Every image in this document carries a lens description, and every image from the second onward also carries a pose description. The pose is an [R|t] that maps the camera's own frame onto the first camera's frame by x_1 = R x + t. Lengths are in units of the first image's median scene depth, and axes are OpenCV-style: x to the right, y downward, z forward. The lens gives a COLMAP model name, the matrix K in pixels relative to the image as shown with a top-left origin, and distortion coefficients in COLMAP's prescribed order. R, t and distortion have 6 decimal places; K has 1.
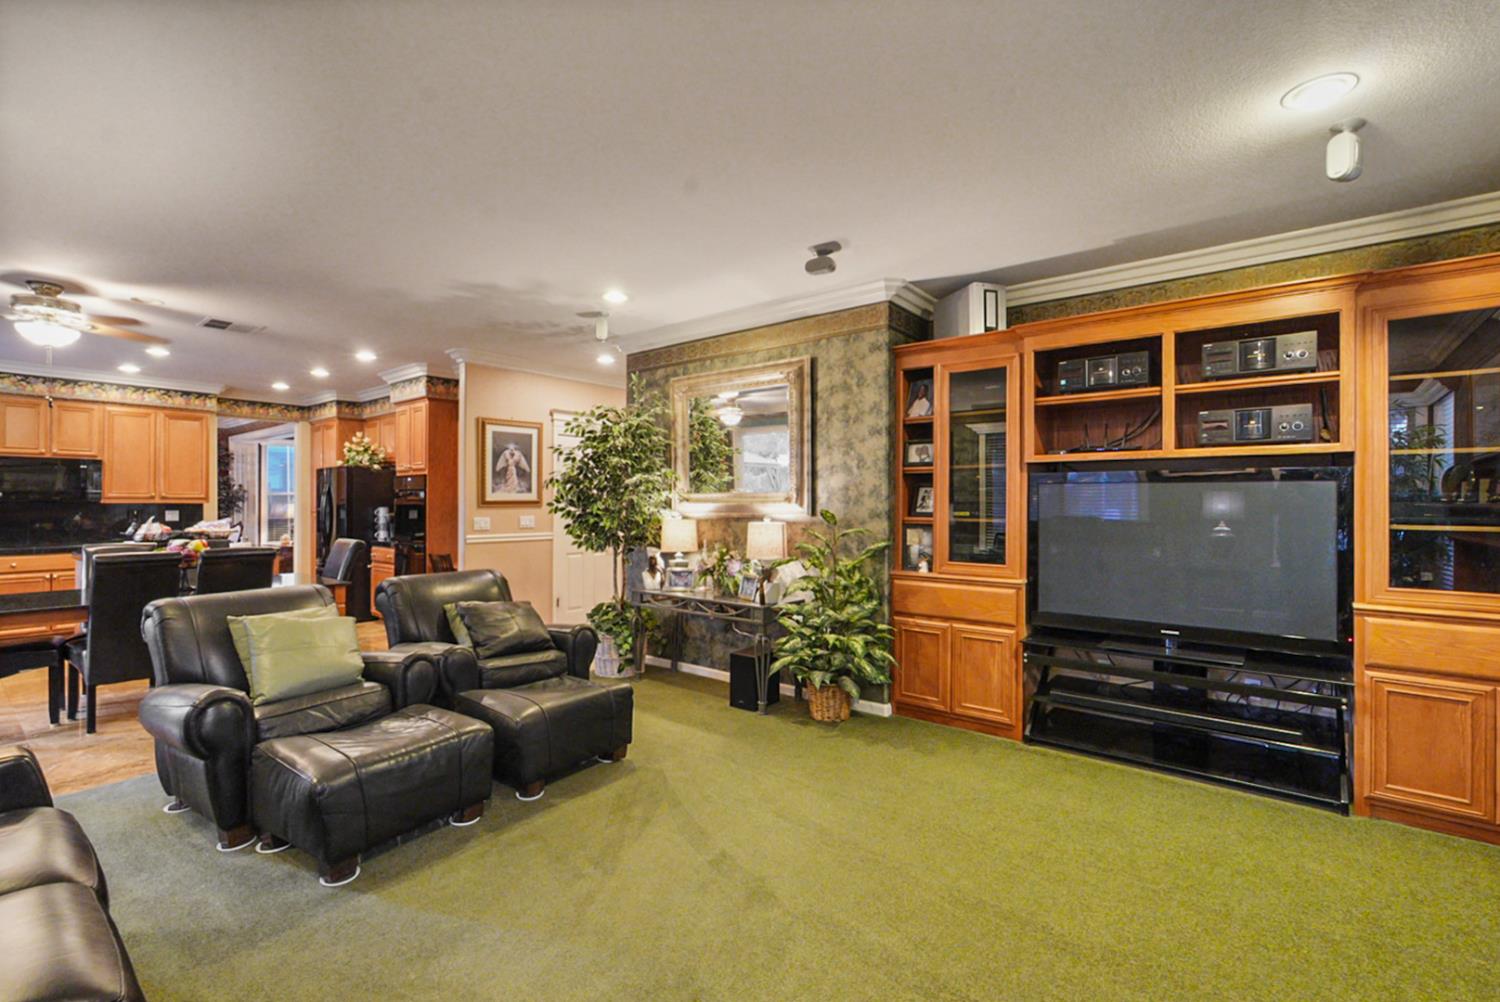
lens RADIAL K [[673.5, 0, 749.9], [0, 673.5, 497.1], [0, 0, 1]] dist [-0.004894, 0.004475]
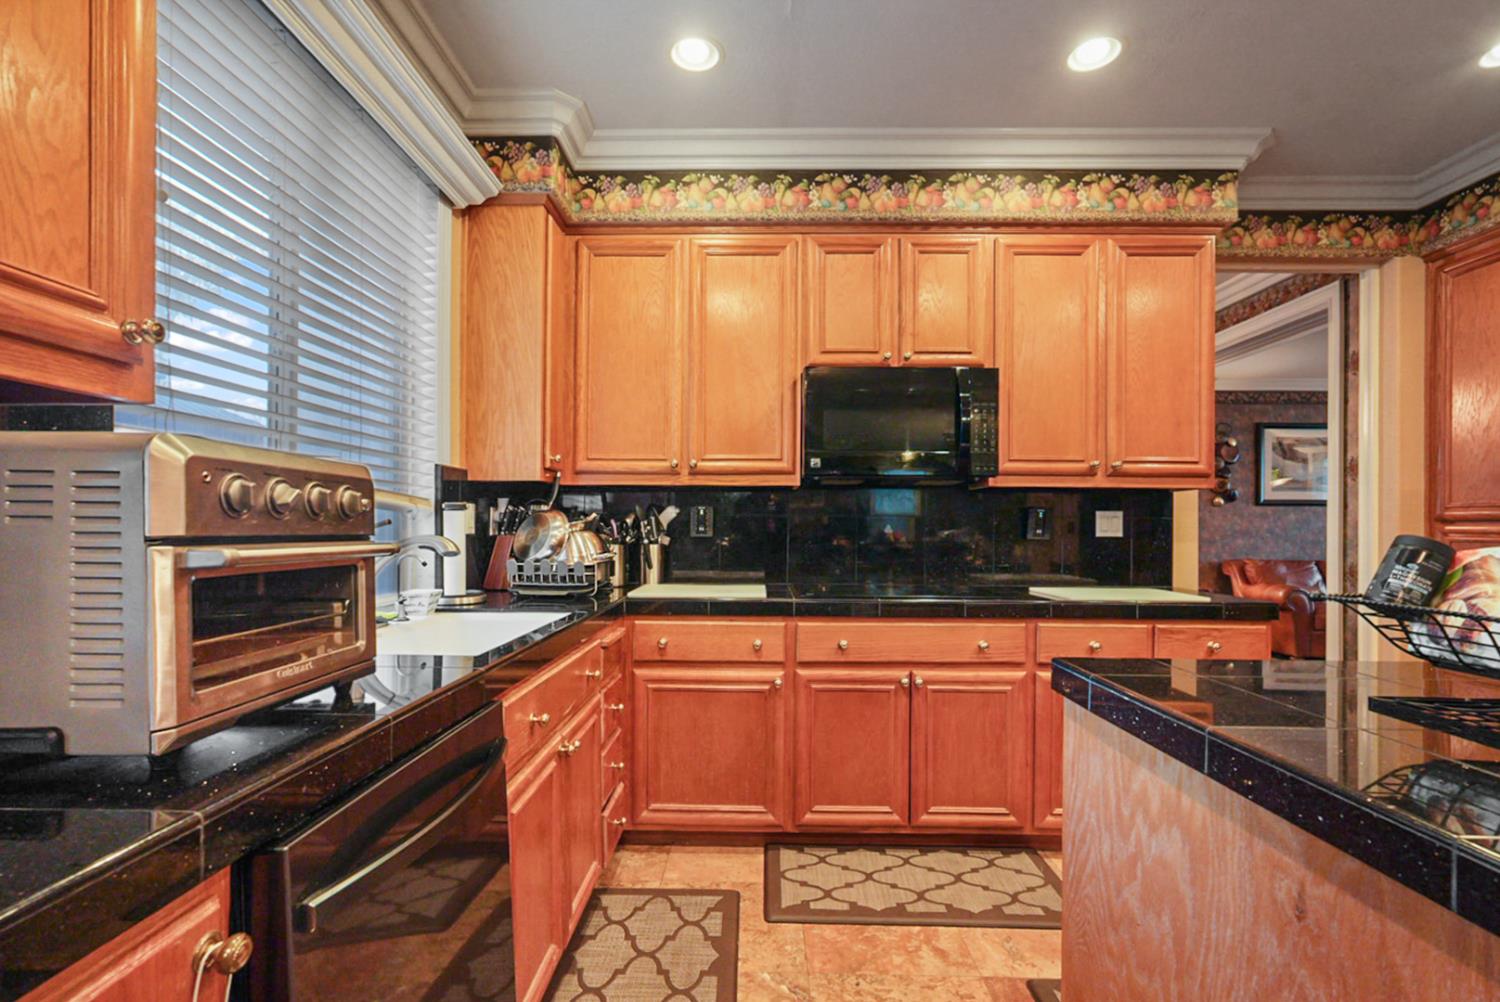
lens RADIAL K [[673.5, 0, 742.9], [0, 673.5, 523.7], [0, 0, 1]] dist [-0.004894, 0.004475]
pose [[0.614569, 0.002913, -0.788858, -0.681230], [-0.001758, 0.999996, 0.002323, 0.026633], [0.788861, -0.000041, 0.614571, 0.594544]]
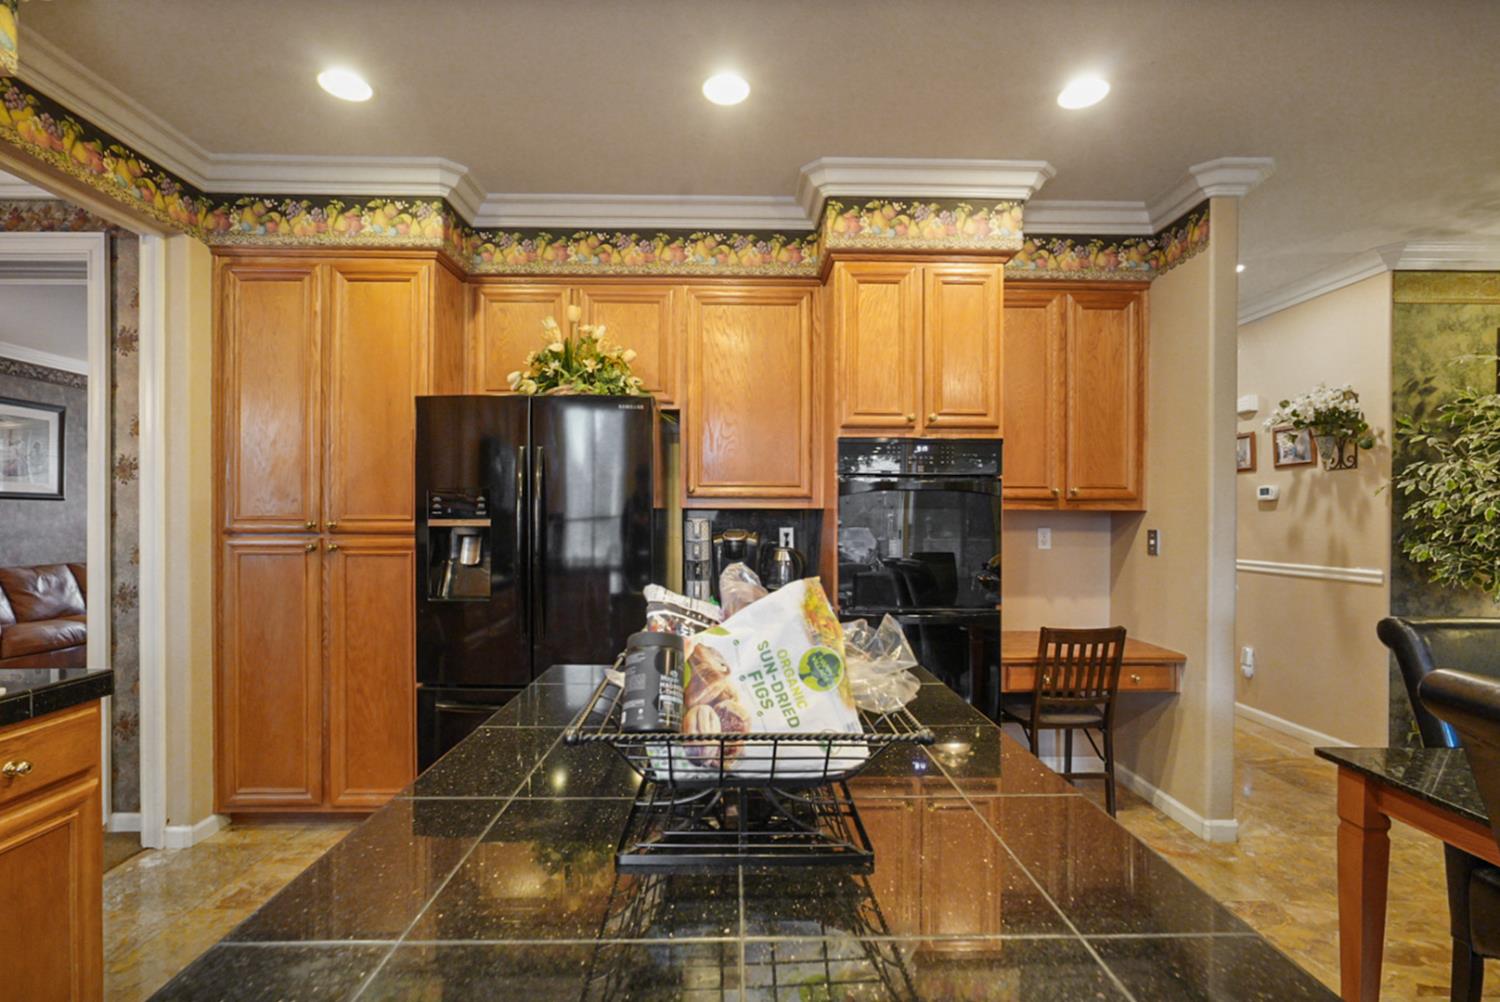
lens RADIAL K [[673.5, 0, 746.3], [0, 673.5, 512.9], [0, 0, 1]] dist [-0.004894, 0.004475]
pose [[0.761531, 0.001845, 0.648126, -0.761135], [-0.009351, 0.999923, 0.008140, 0.008715], [-0.648061, -0.012259, 0.761490, 0.685007]]
